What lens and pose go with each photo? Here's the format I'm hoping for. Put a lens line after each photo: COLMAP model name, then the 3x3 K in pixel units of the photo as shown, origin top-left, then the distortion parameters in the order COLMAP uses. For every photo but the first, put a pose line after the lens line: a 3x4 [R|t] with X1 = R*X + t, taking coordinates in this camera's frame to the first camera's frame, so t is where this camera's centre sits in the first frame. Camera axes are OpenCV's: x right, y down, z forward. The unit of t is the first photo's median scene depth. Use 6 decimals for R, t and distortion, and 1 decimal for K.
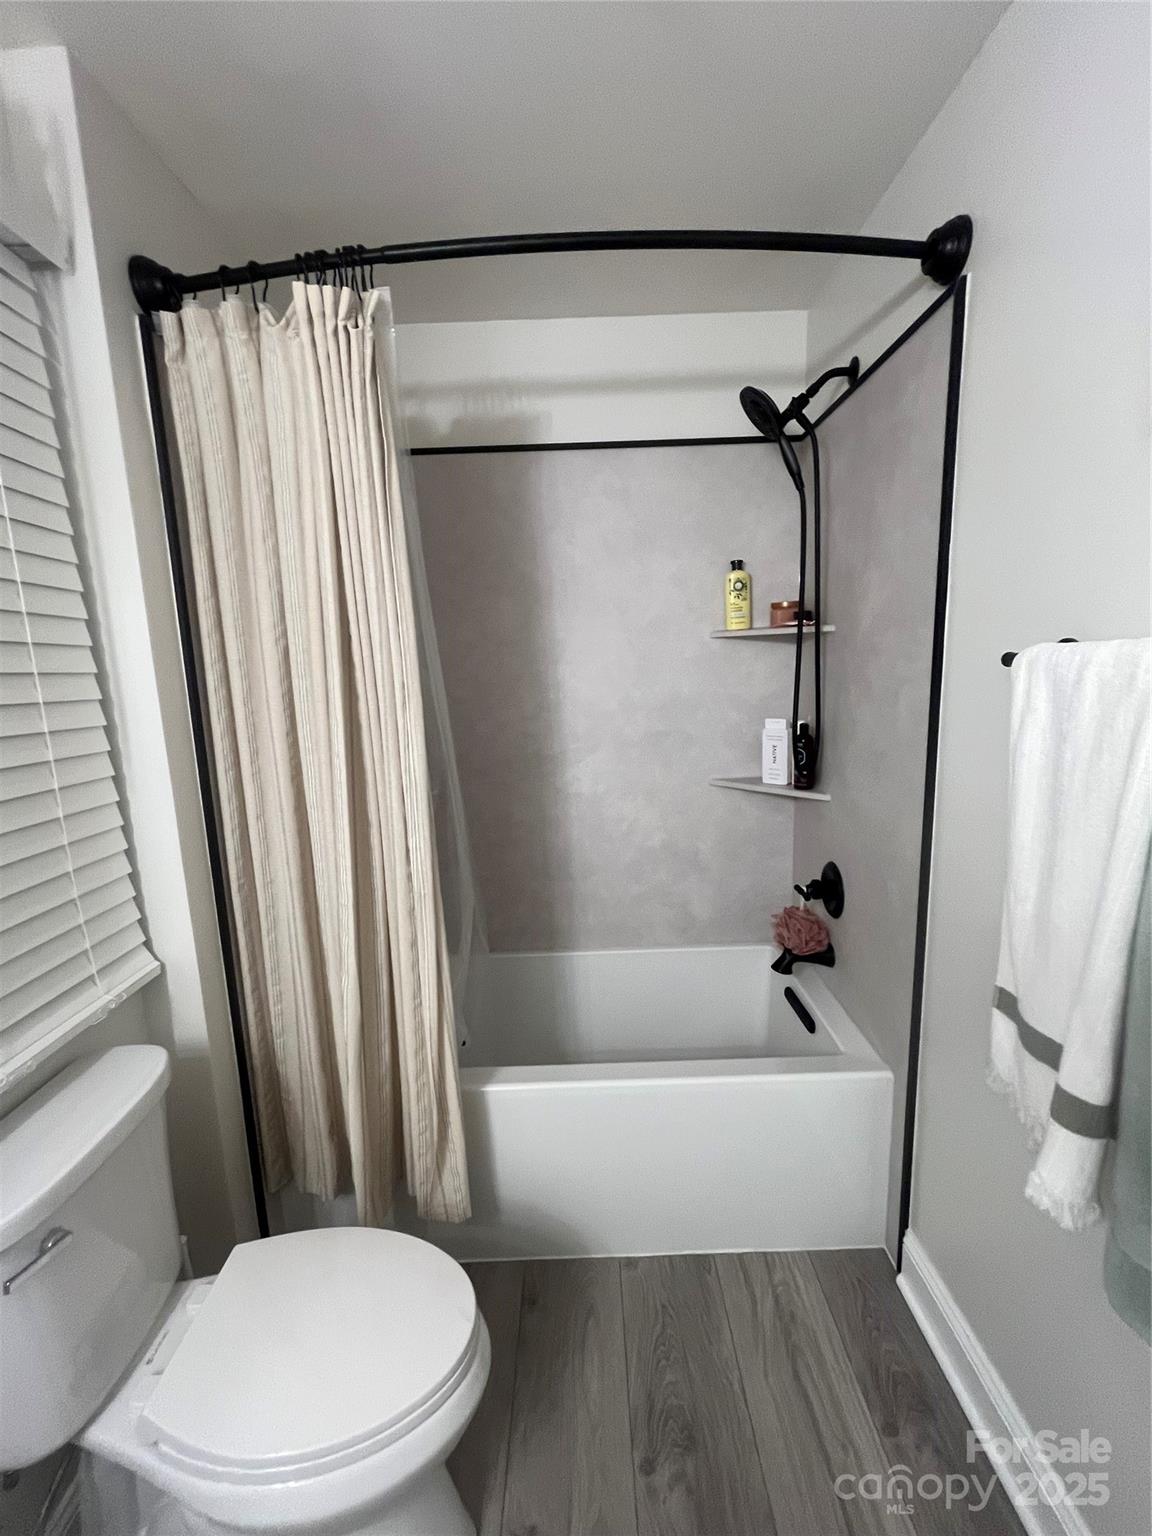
lens RADIAL K [[652.1, 0, 575.1], [0, 652.1, 768.5], [0, 0, 1]] dist [-0.003191, 0.000188]
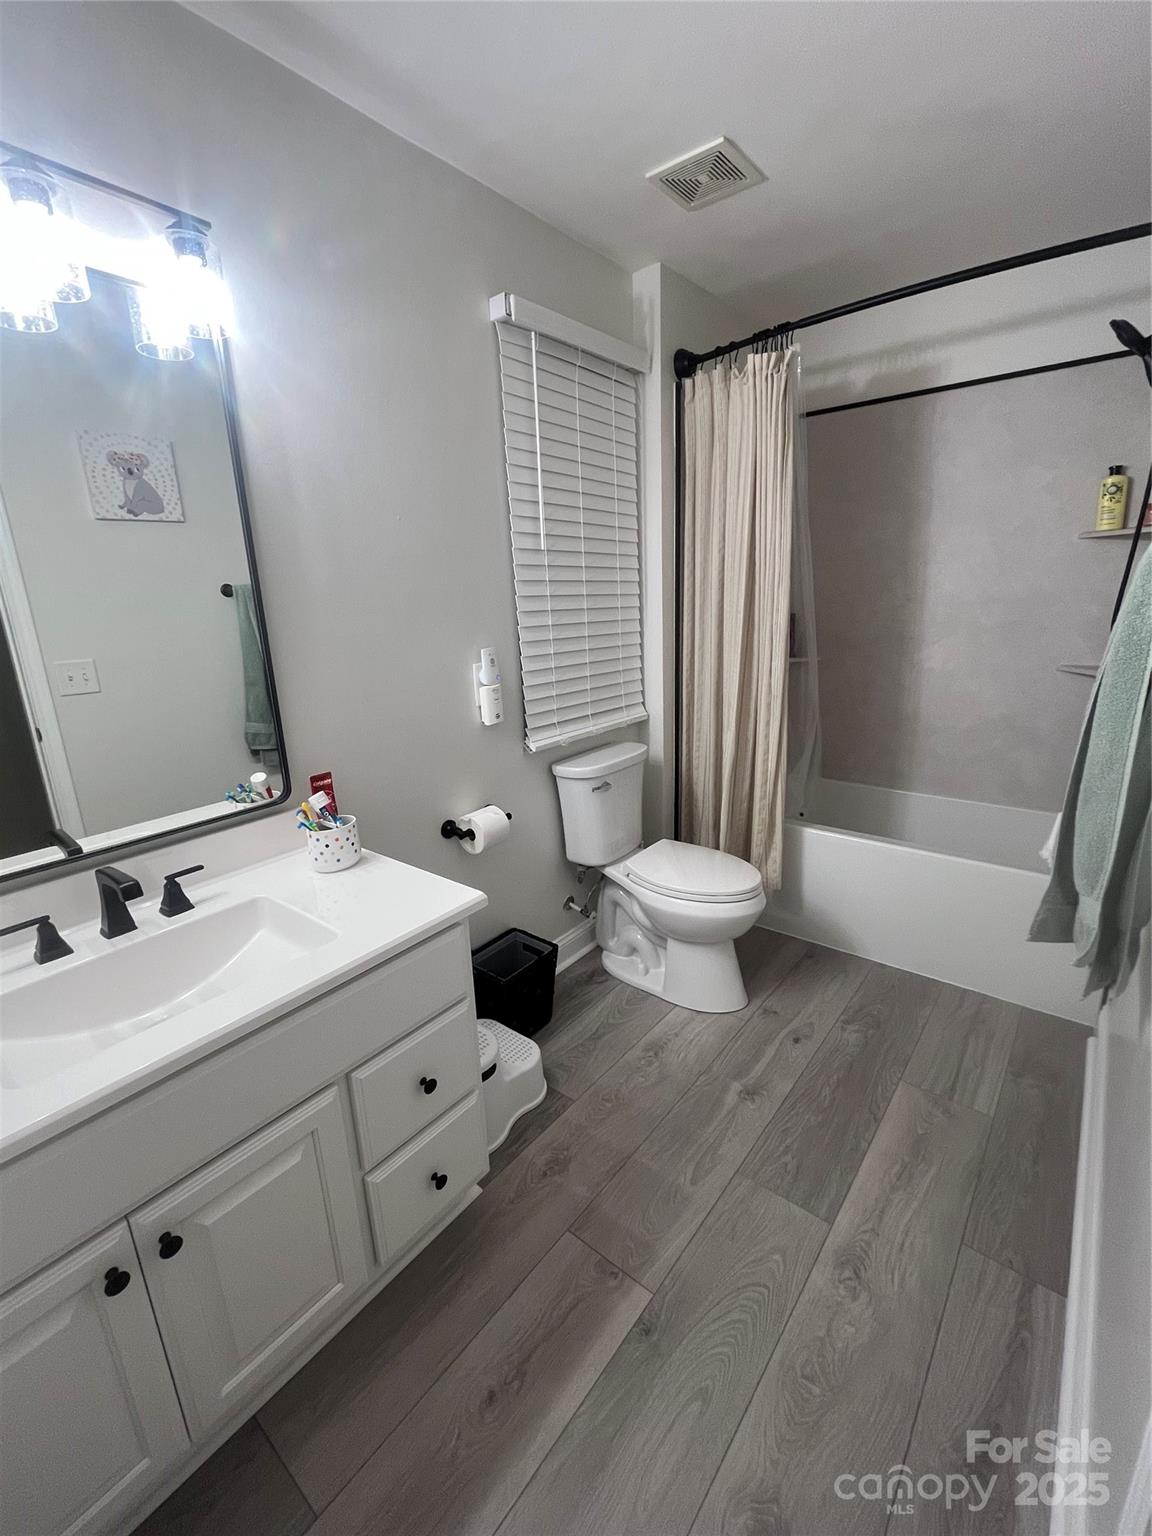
lens RADIAL K [[652.1, 0, 578.2], [0, 652.1, 767.2], [0, 0, 1]] dist [-0.003191, 0.000188]
pose [[0.778144, 0.172083, -0.604053, 0.488756], [-0.095767, 0.982997, 0.156671, 0.169817], [0.620742, -0.064064, 0.781393, -0.794600]]
